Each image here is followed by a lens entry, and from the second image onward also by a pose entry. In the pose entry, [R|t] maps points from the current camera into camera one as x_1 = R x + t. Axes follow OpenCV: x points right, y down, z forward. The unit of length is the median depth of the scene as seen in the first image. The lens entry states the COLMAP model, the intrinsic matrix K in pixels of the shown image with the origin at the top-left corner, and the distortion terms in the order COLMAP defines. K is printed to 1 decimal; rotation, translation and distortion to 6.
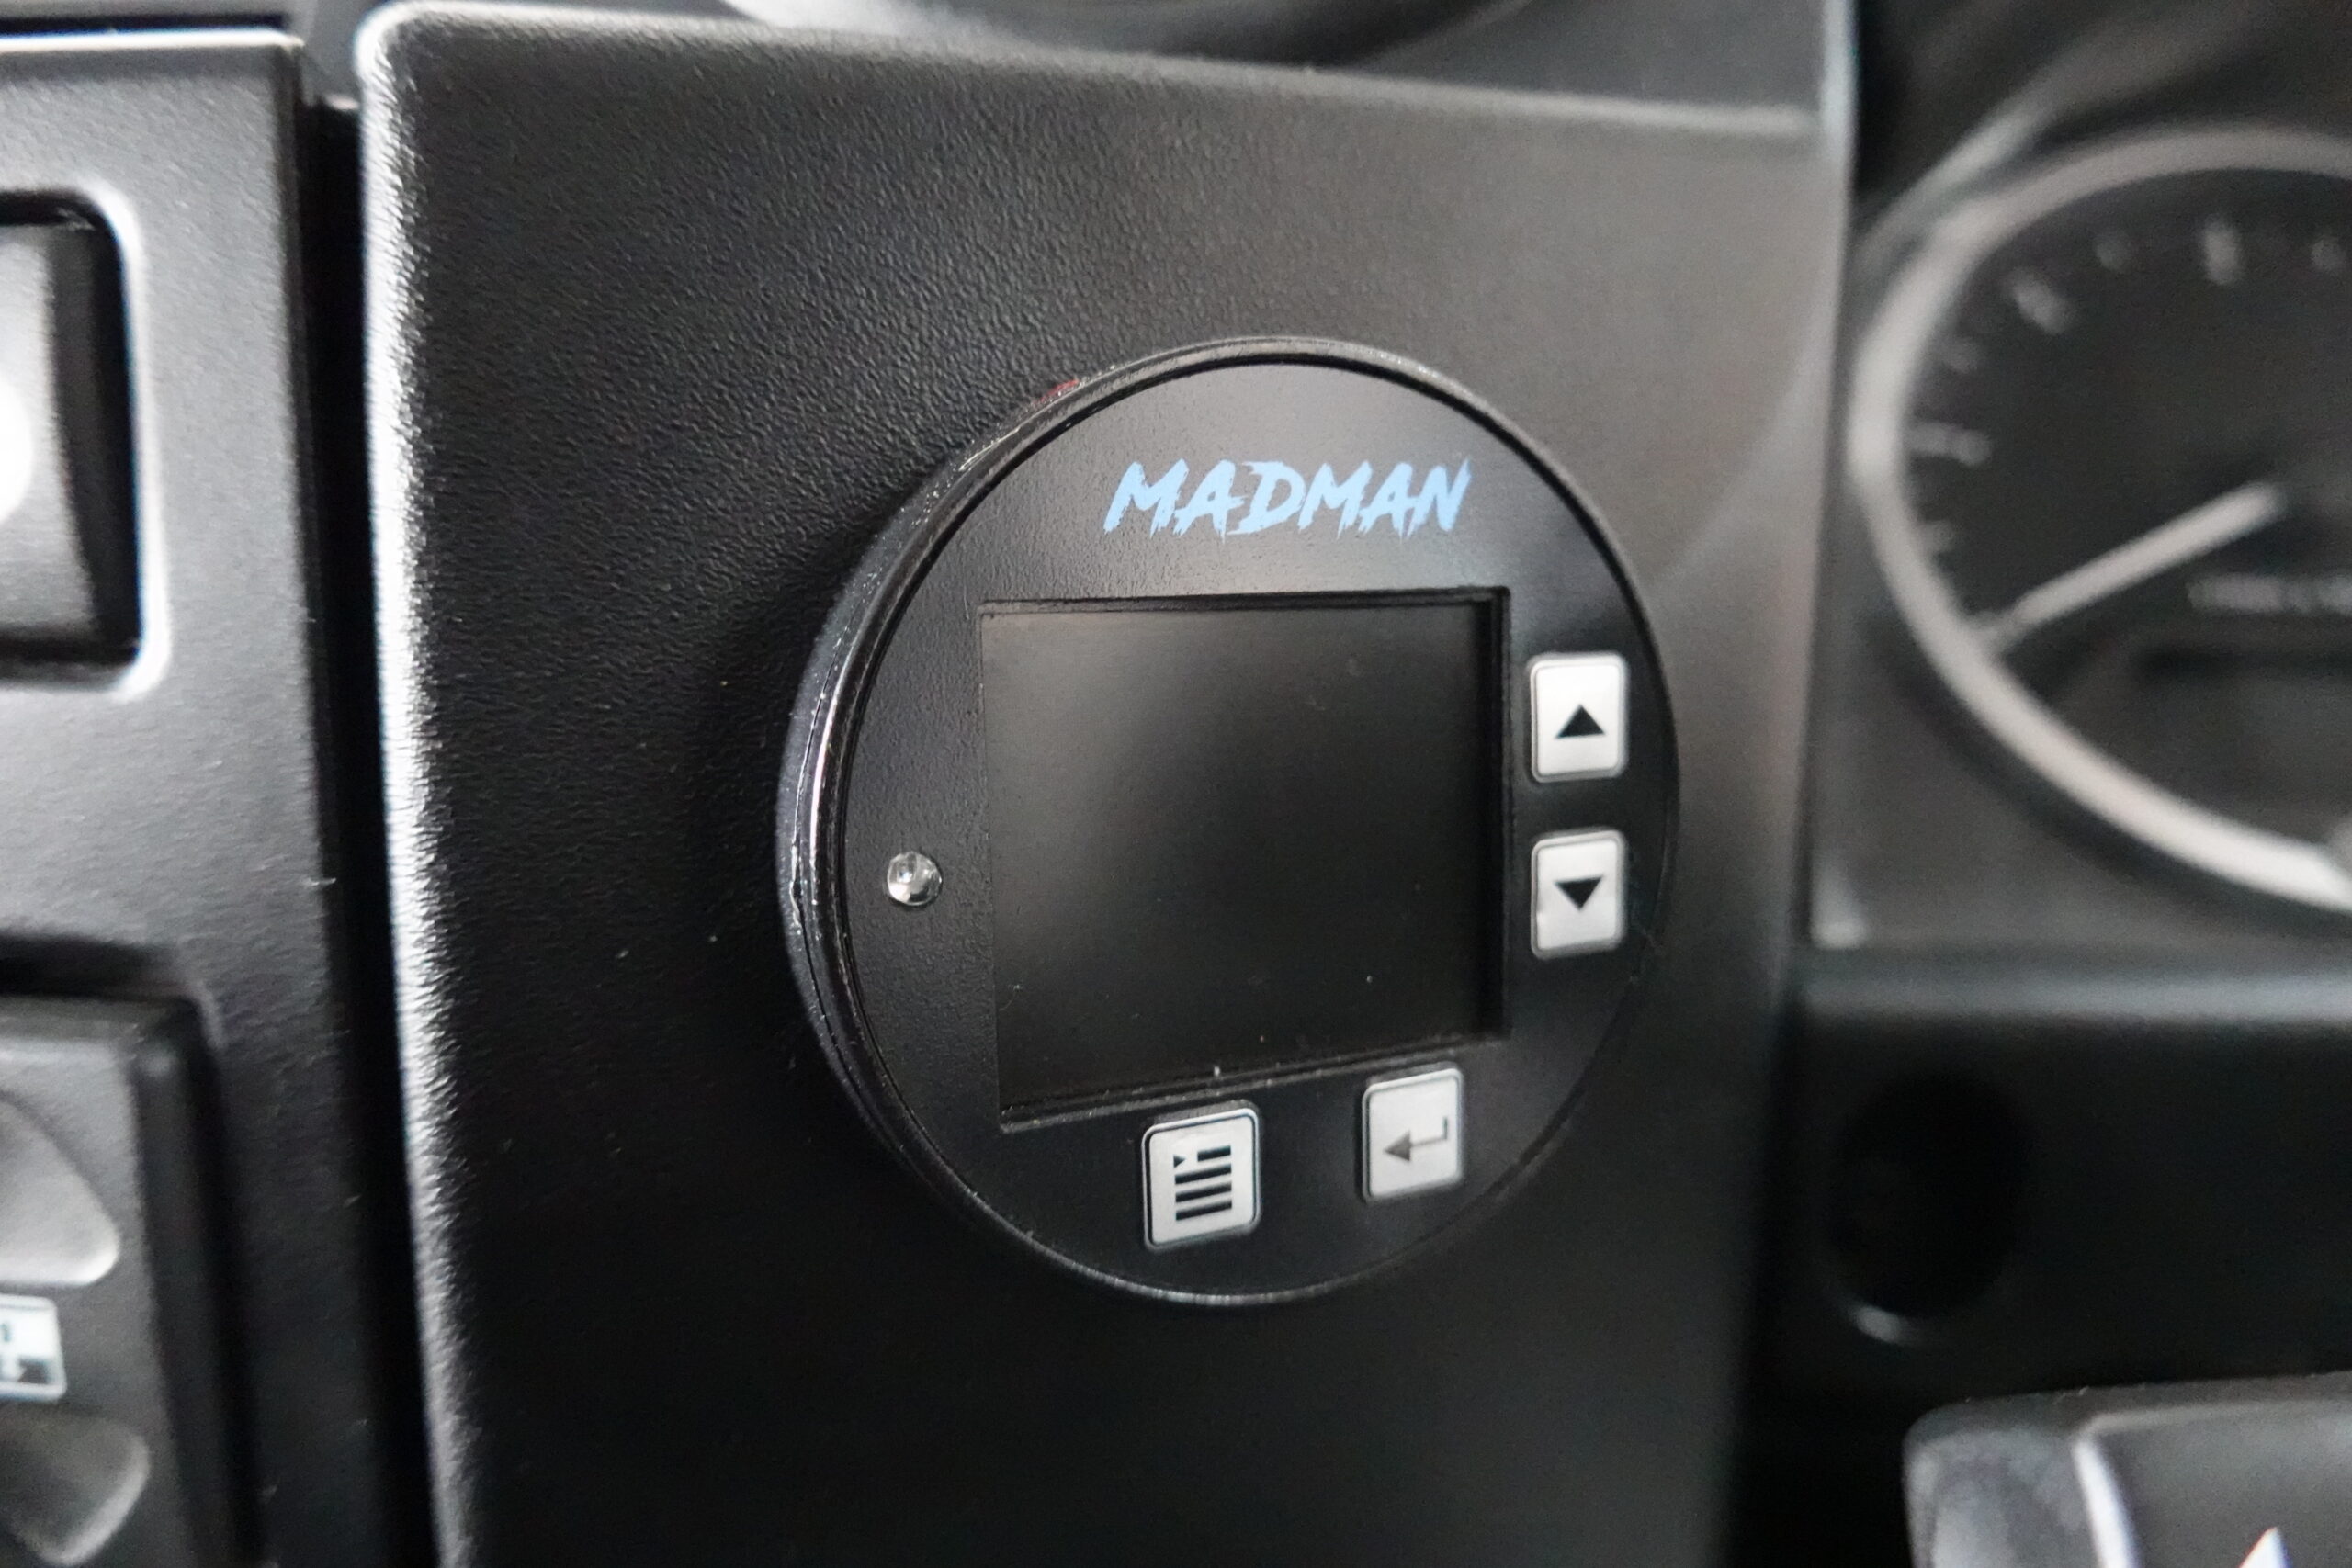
lens RADIAL K [[1555.4, 0, 1177.2], [0, 1555.4, 785.8], [0, 0, 1]] dist [-0.002824, -0.001104]
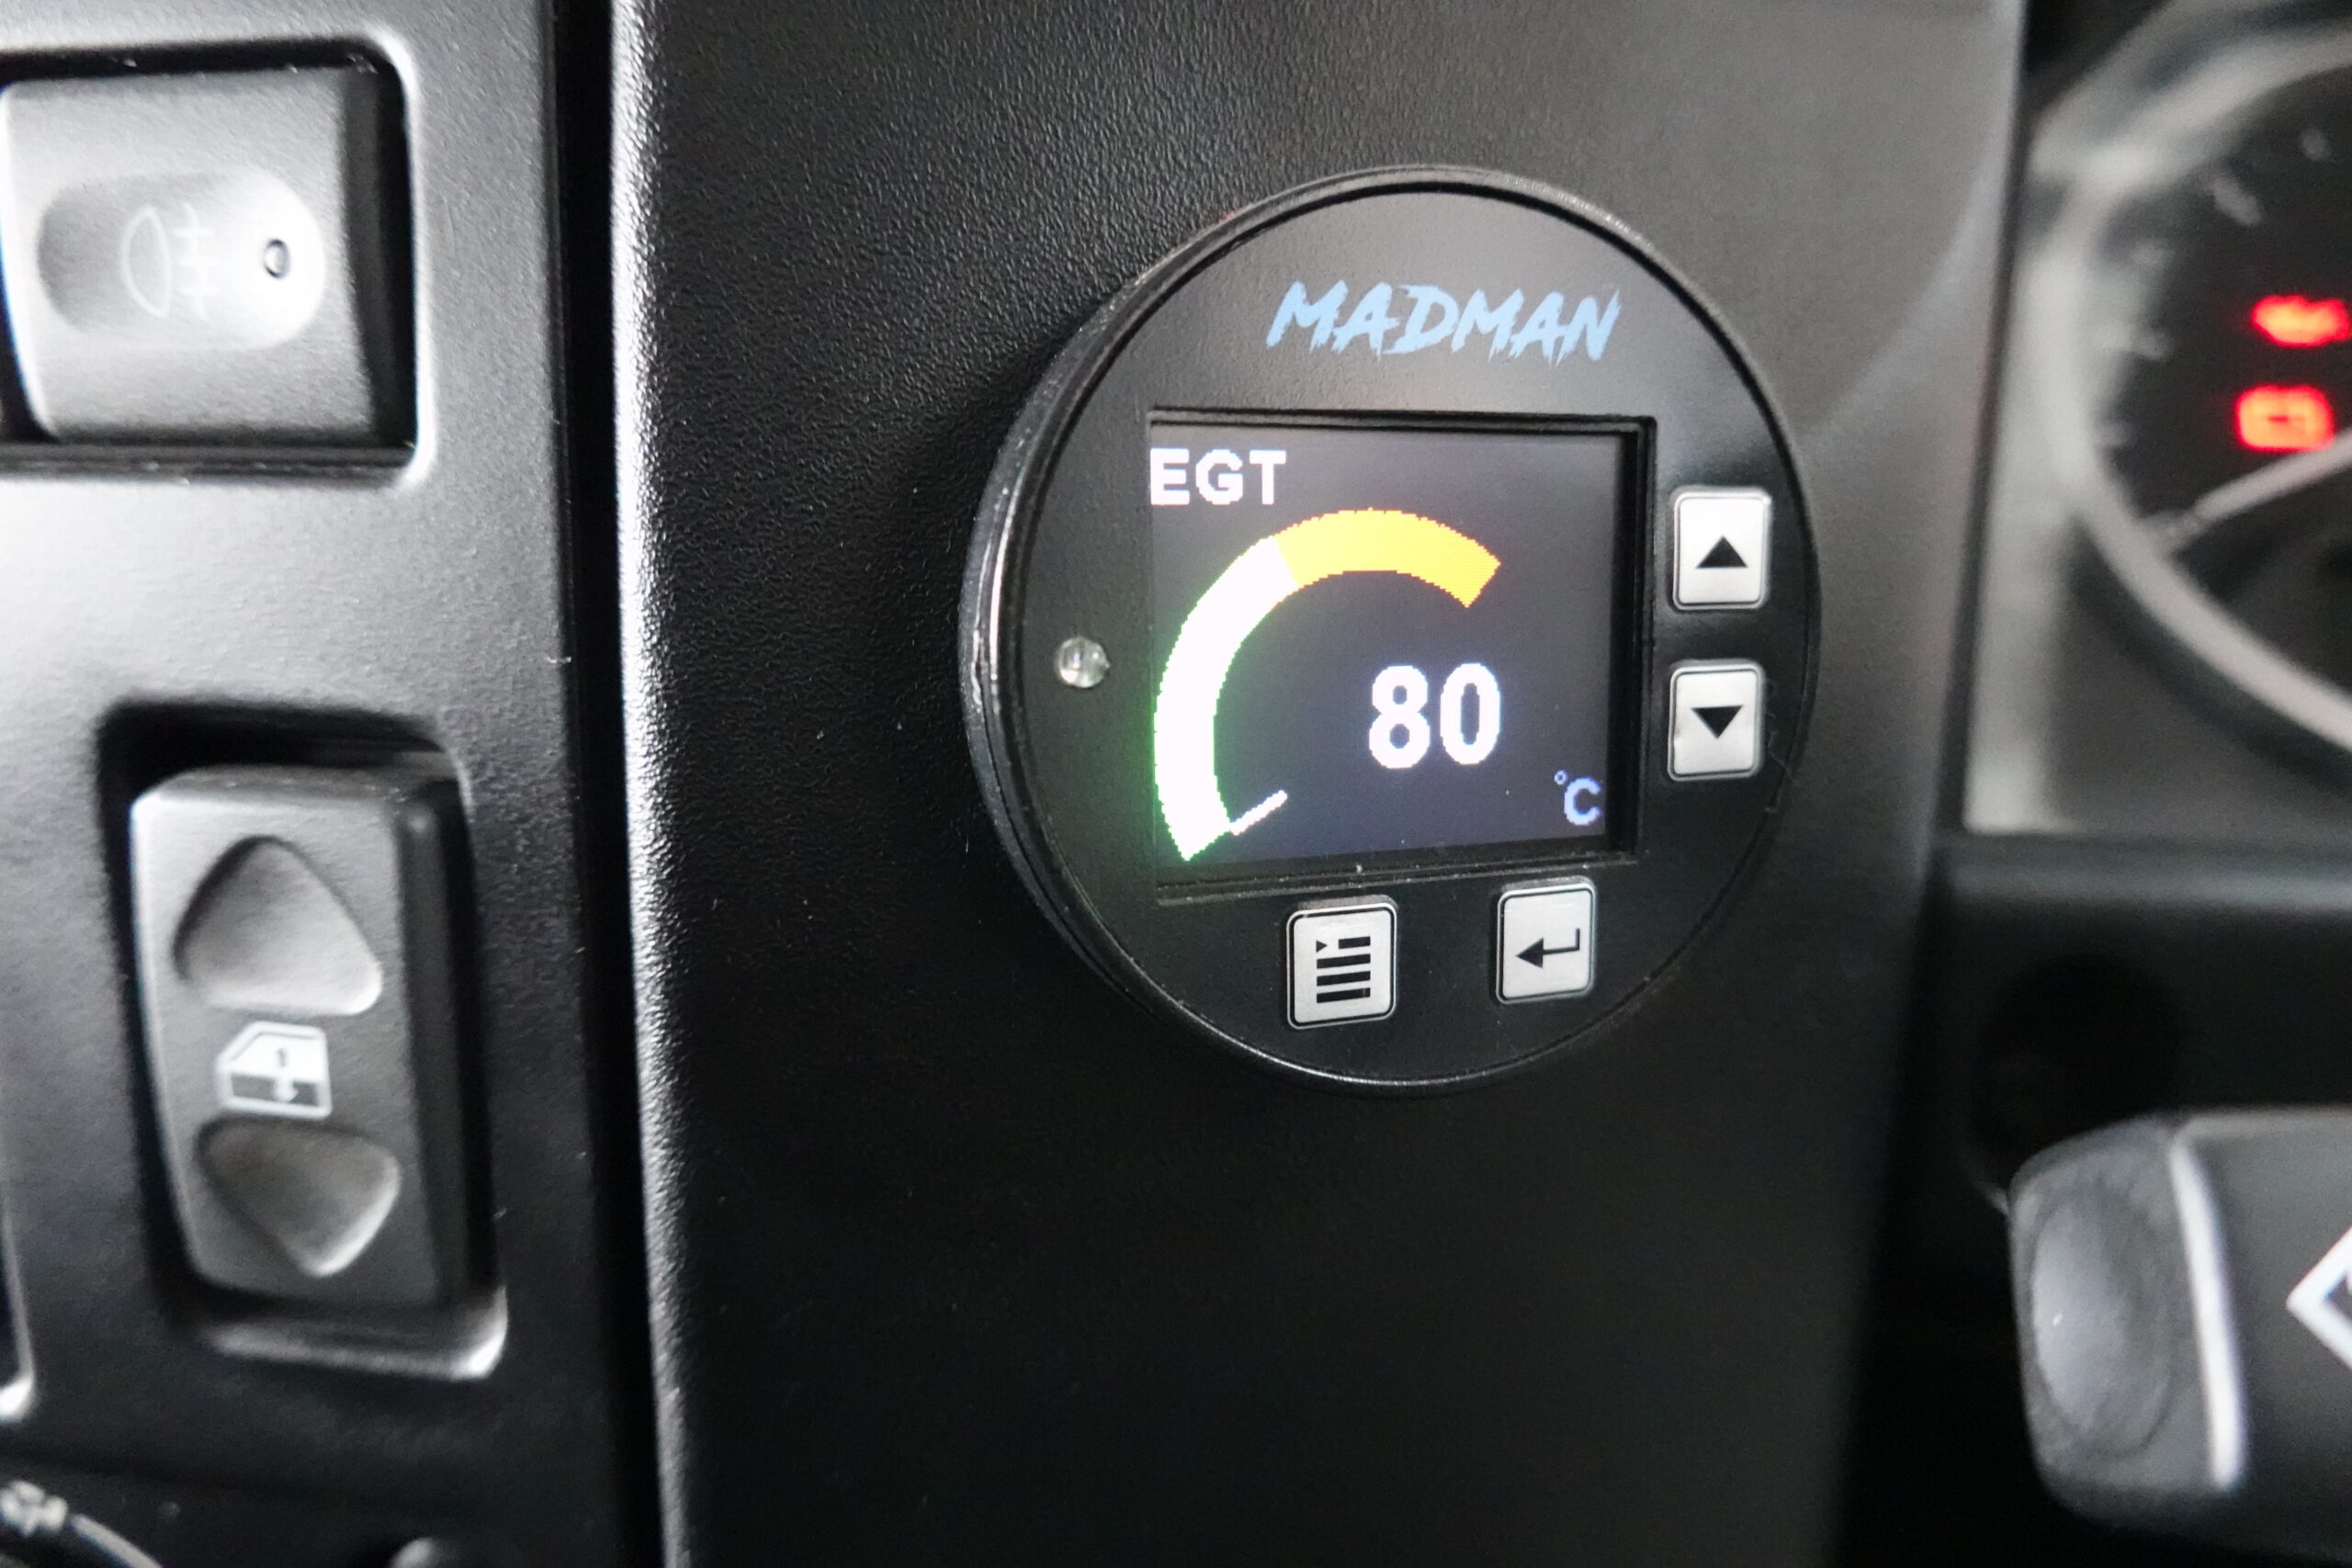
lens RADIAL K [[1555.4, 0, 1177.1], [0, 1555.4, 779.8], [0, 0, 1]] dist [-0.002824, -0.001104]
pose [[0.995141, 0.026770, -0.094756, 0.000554], [-0.024999, 0.999491, 0.019827, 0.111342], [0.095238, -0.017362, 0.995303, -0.073008]]
